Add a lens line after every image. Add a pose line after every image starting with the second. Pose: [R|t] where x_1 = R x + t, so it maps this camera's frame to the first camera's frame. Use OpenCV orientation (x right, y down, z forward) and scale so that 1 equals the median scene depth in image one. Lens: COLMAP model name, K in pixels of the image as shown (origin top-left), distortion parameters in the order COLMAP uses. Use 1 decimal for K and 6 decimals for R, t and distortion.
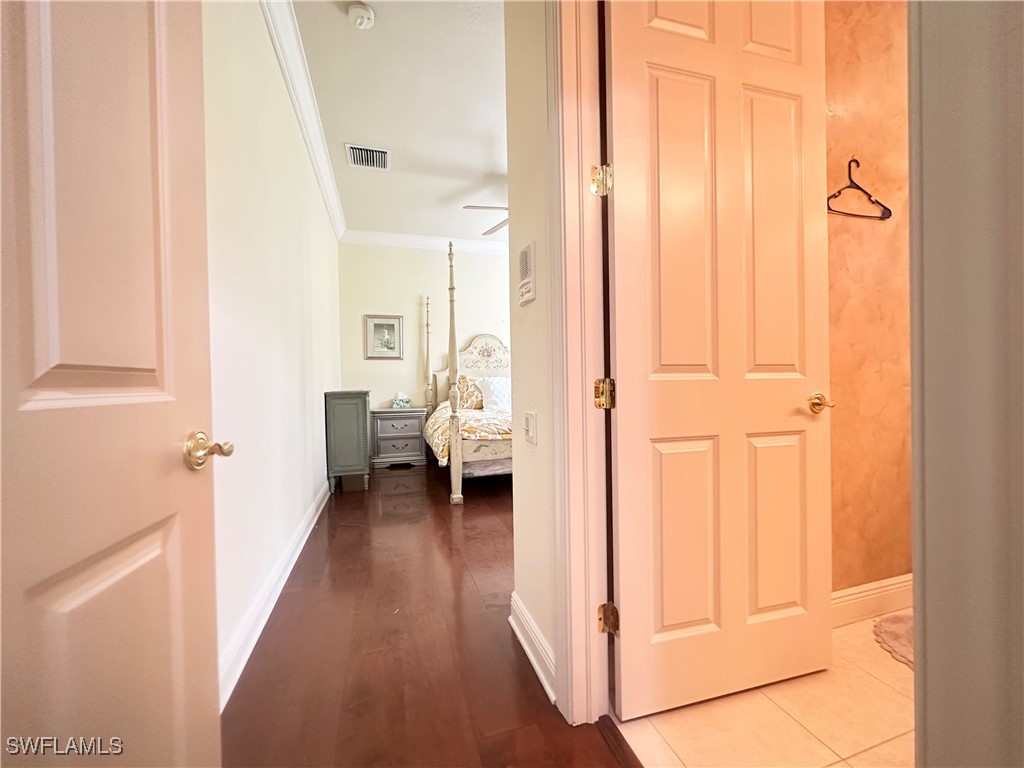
lens RADIAL K [[412.4, 0, 510.2], [0, 412.4, 386.1], [0, 0, 1]] dist [-0.013730, 0.000098]
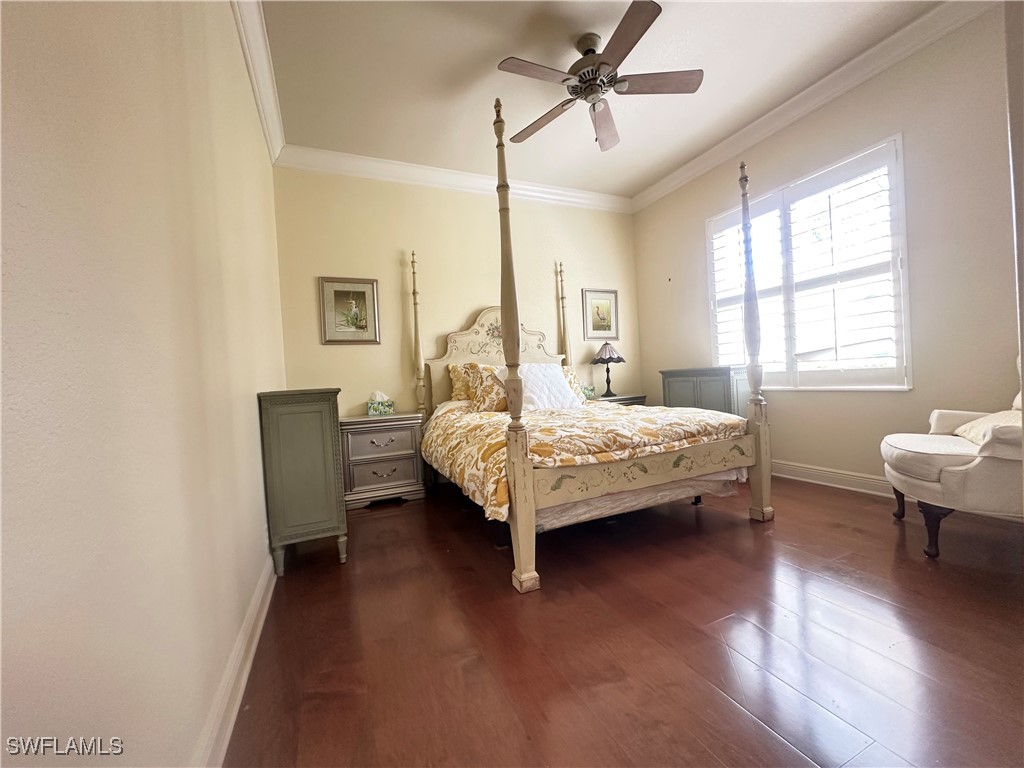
lens RADIAL K [[412.4, 0, 510.1], [0, 412.4, 385.9], [0, 0, 1]] dist [-0.013730, 0.000098]
pose [[0.992372, -0.038503, 0.117115, -0.141739], [0.038423, 0.999257, 0.002940, 0.013141], [-0.117141, 0.001582, 0.993114, 0.327215]]
